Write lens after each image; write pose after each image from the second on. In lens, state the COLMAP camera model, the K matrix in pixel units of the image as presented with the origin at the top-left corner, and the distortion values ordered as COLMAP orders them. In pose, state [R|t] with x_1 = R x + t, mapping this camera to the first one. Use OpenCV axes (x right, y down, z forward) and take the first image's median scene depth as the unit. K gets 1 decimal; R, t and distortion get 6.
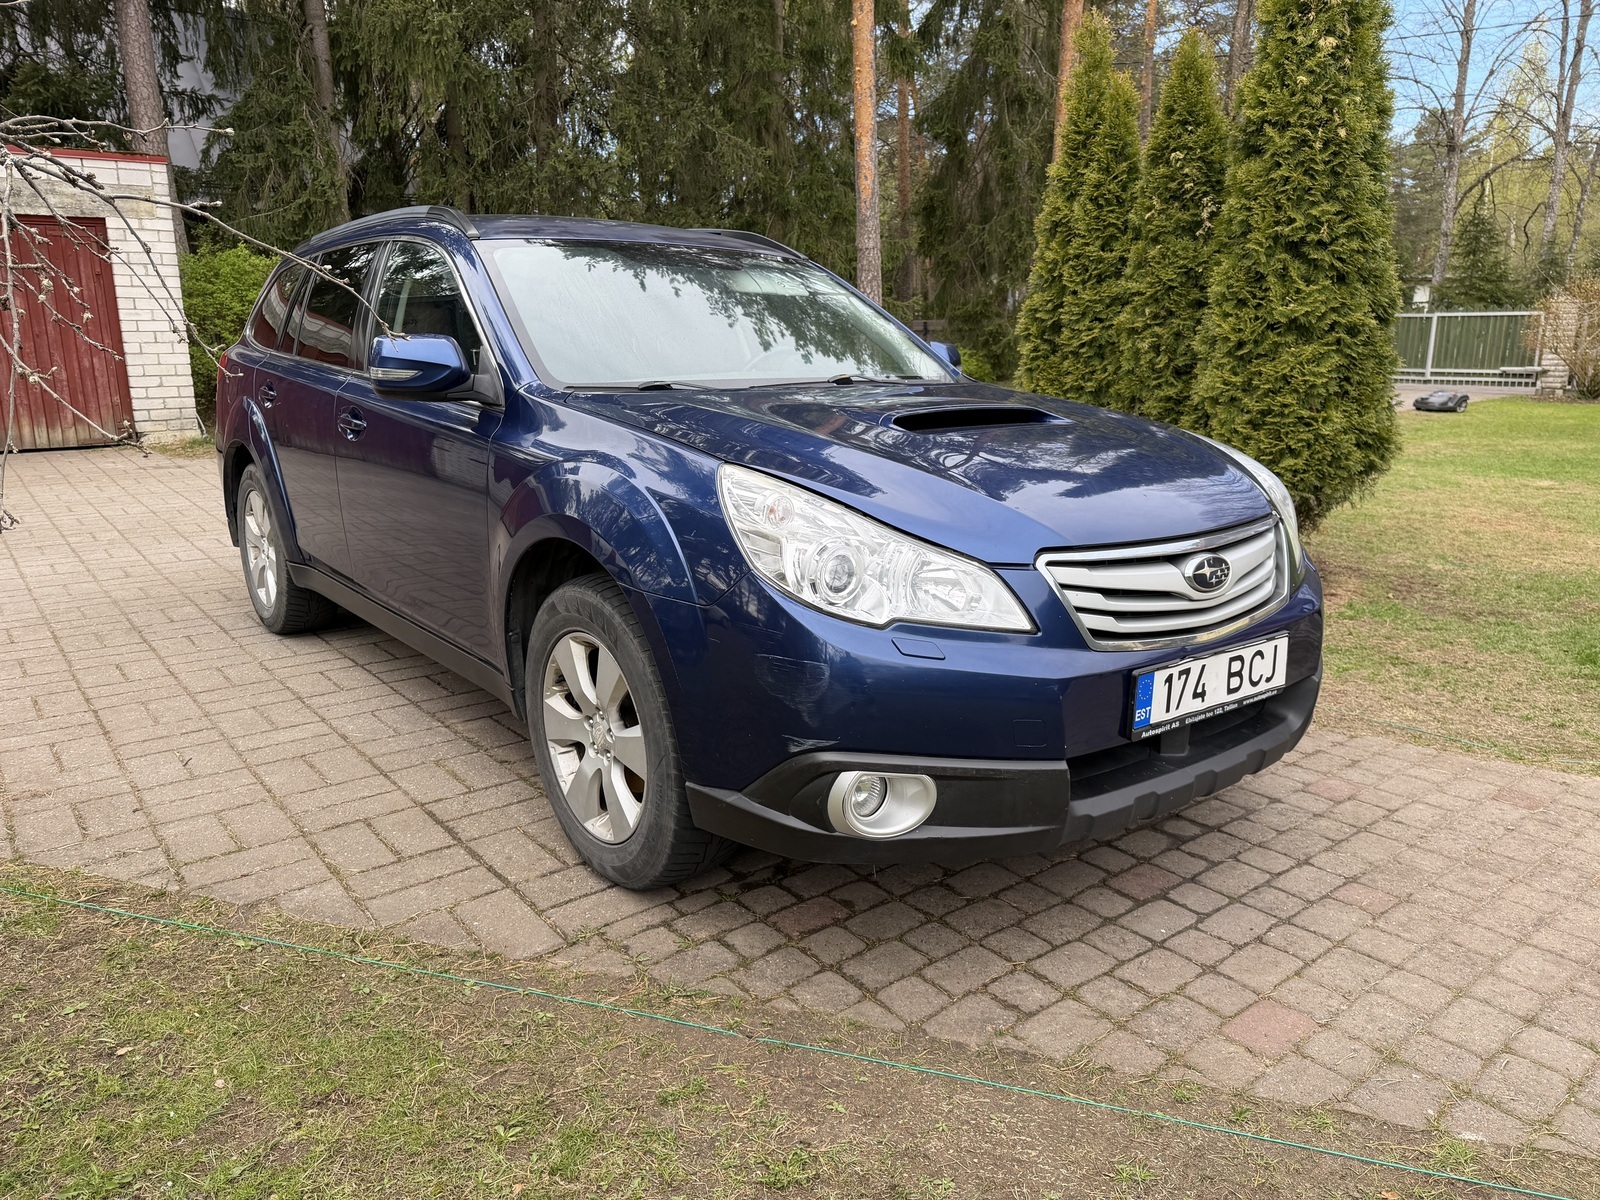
lens RADIAL K [[1108.6, 0, 800.0], [0, 1108.6, 600.0], [0, 0, 1]] dist [0.061306, -0.079335]
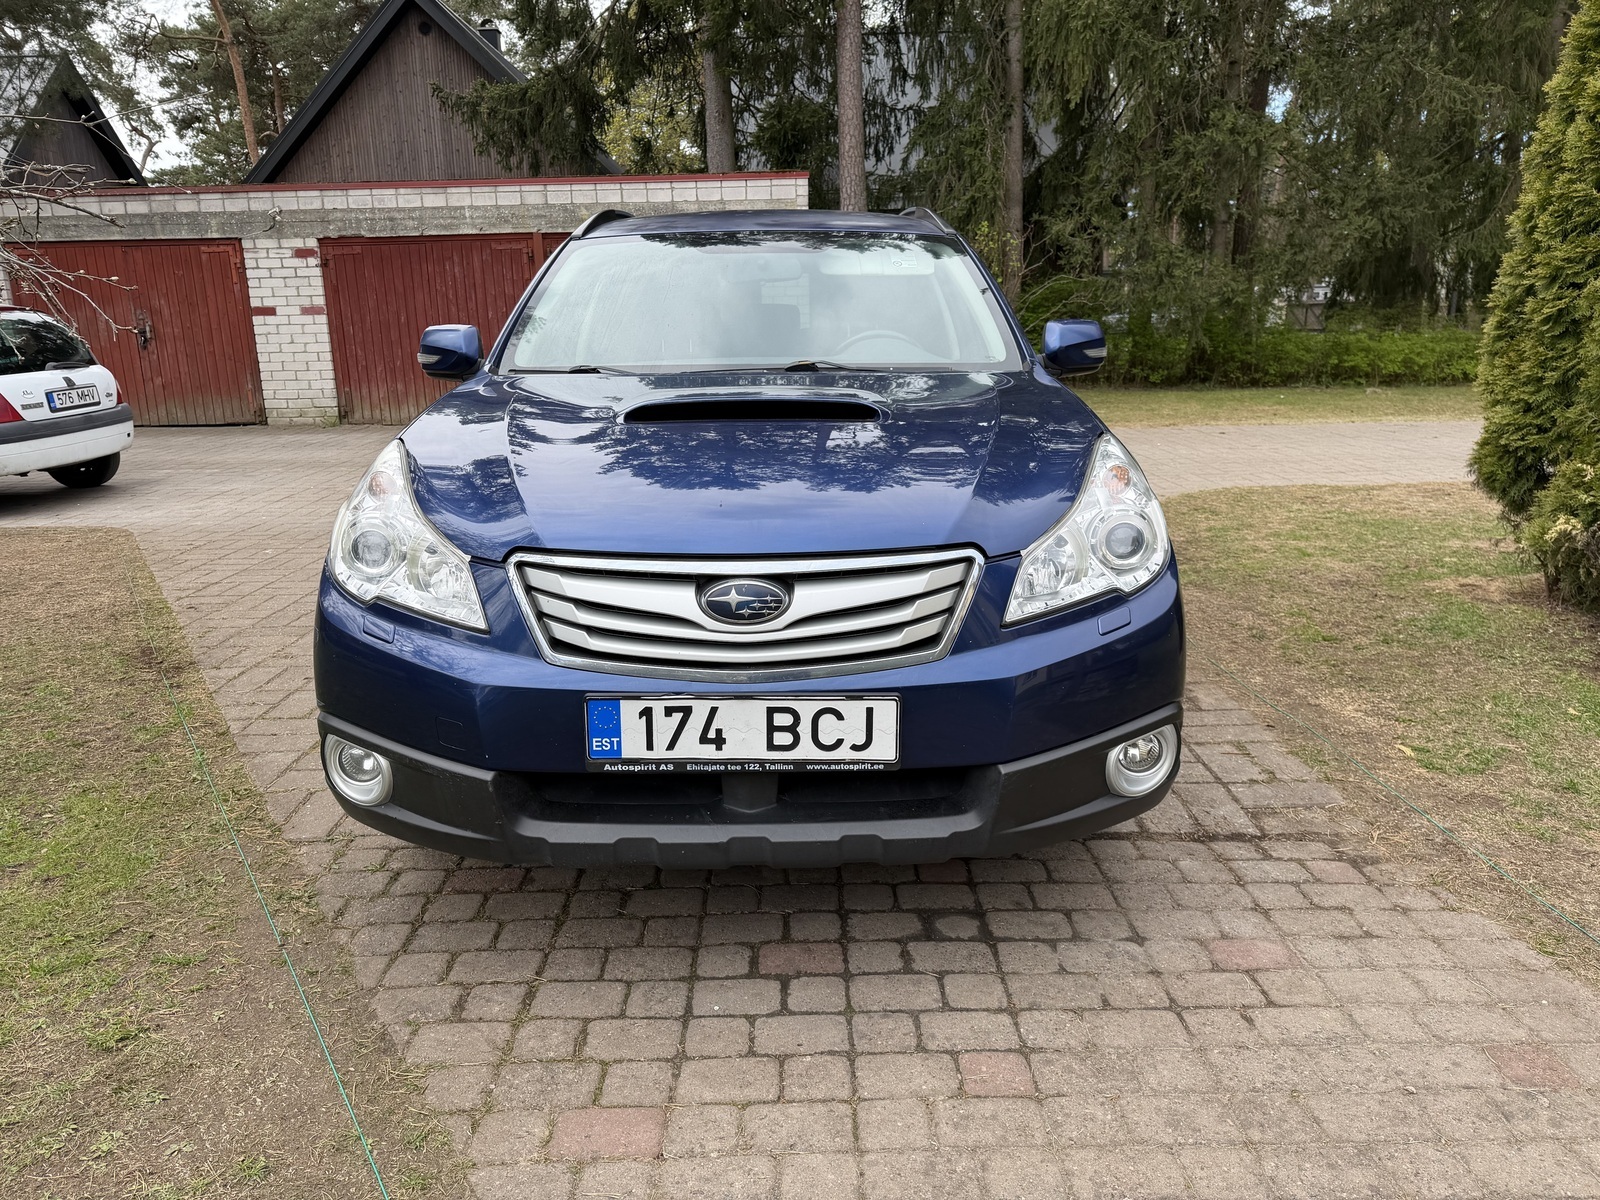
lens RADIAL K [[1113.8, 0, 793.8], [0, 1113.8, 591.9], [0, 0, 1]] dist [0.065086, -0.078145]
pose [[0.787384, 0.130605, -0.602469, 0.833139], [-0.126396, 0.990740, 0.049586, -0.072203], [0.603366, 0.037106, 0.796600, 0.324571]]
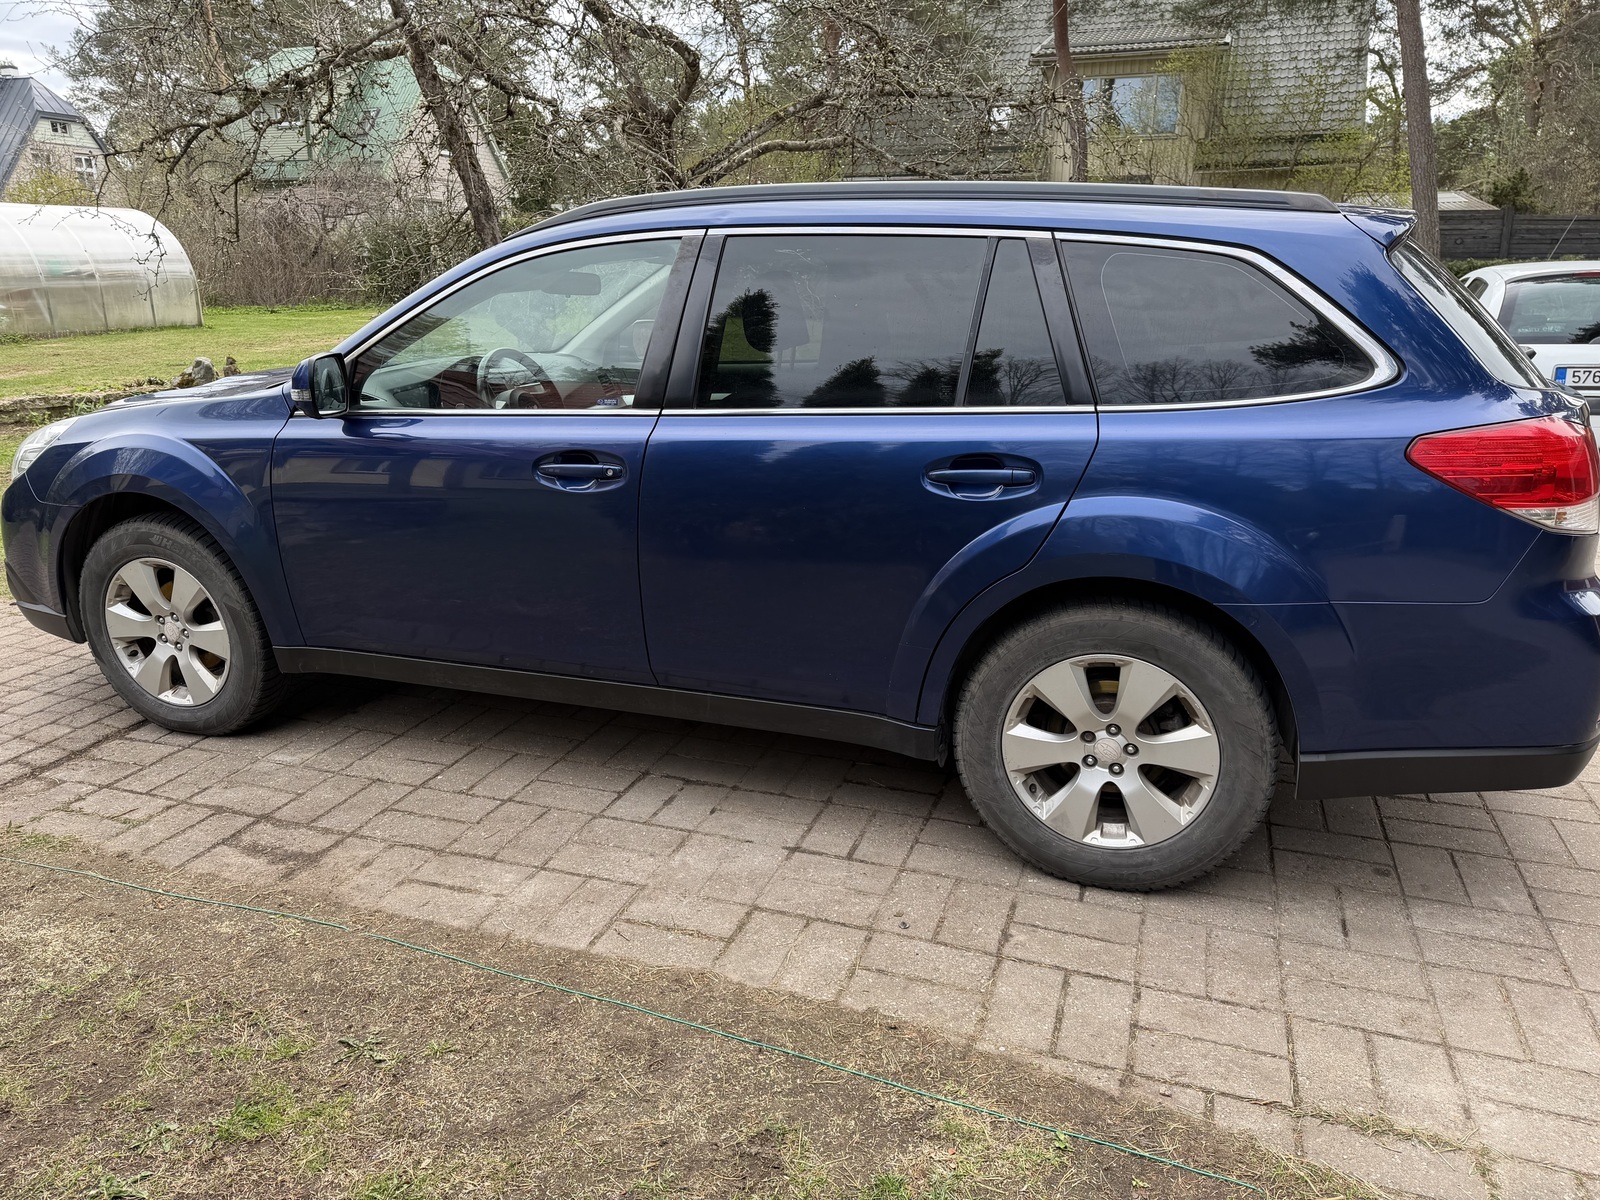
lens RADIAL K [[1113.8, 0, 793.8], [0, 1113.8, 591.9], [0, 0, 1]] dist [0.065086, -0.078145]
pose [[-0.838443, 0.149983, -0.523945, 0.460340], [-0.126392, 0.881661, 0.454642, -0.786761], [0.530130, 0.447414, -0.720266, 2.940089]]
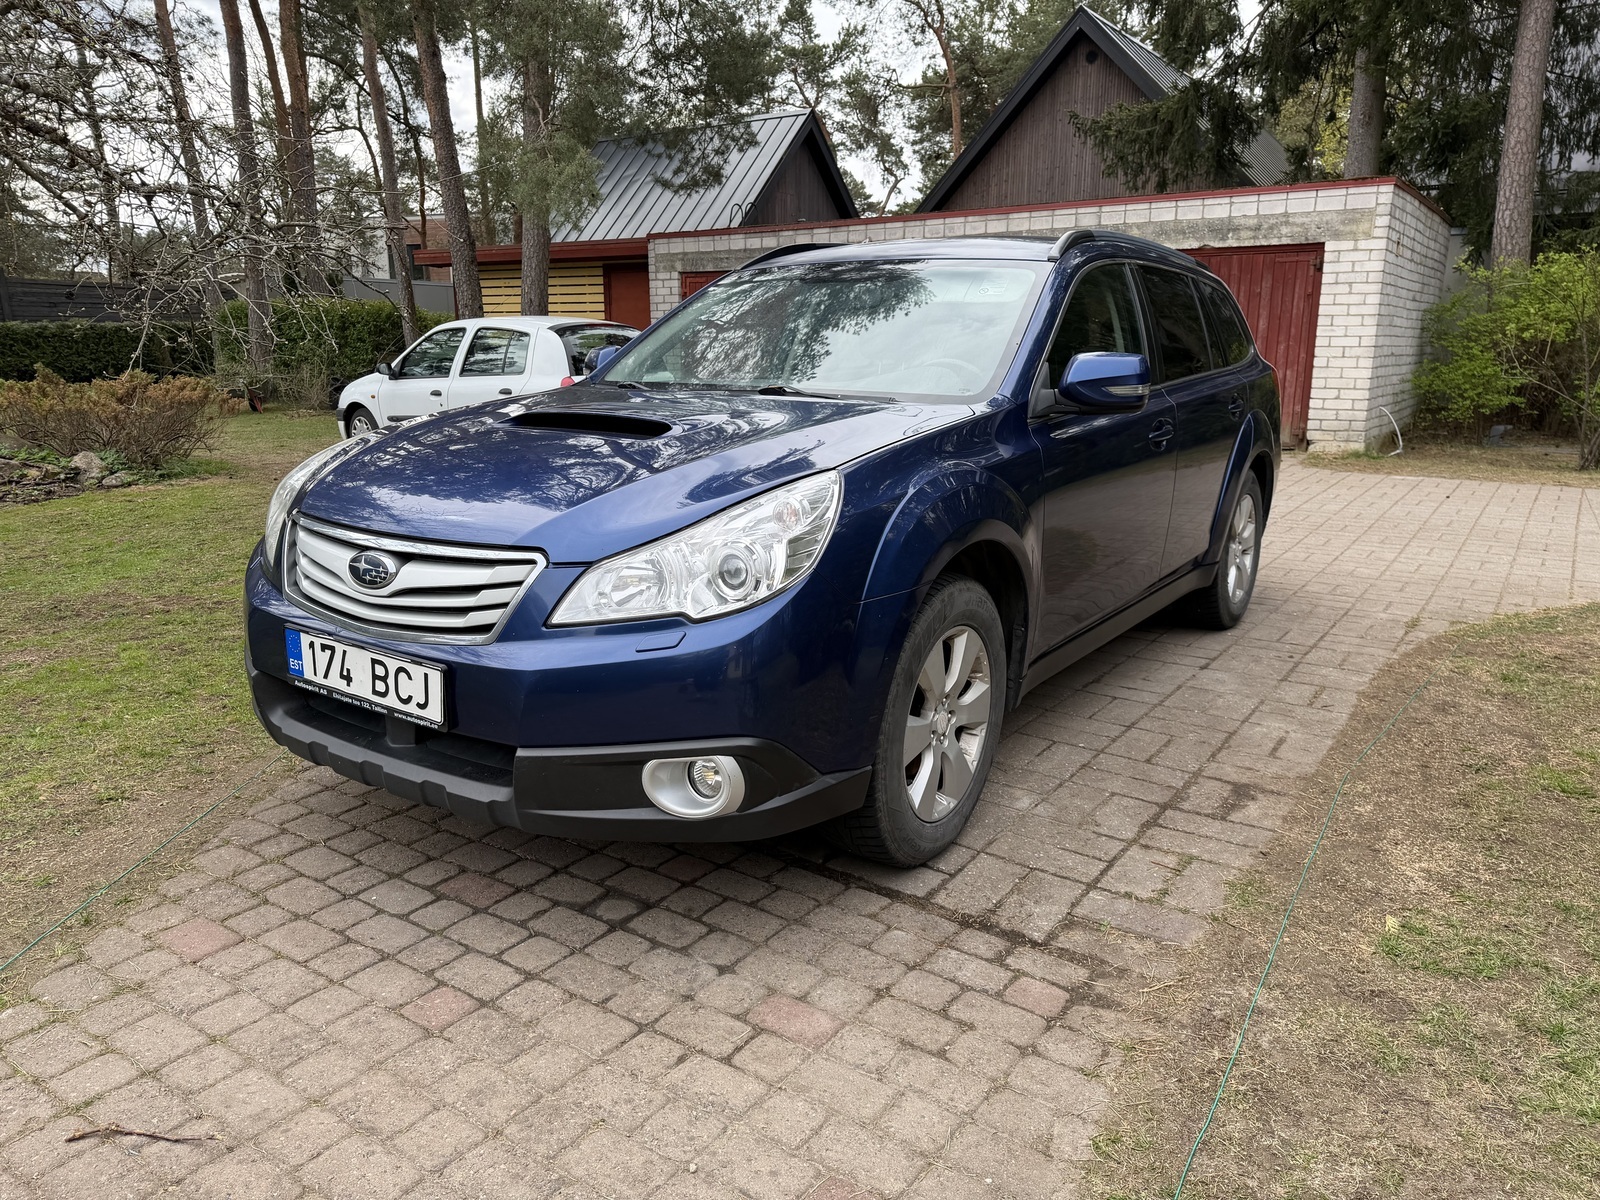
lens RADIAL K [[1108.6, 0, 800.0], [0, 1108.6, 600.0], [0, 0, 1]] dist [0.061306, -0.079335]
pose [[0.306342, 0.216182, -0.927049, 1.346752], [-0.229825, 0.961858, 0.148354, -0.224961], [0.923761, 0.167612, 0.344341, 0.938186]]
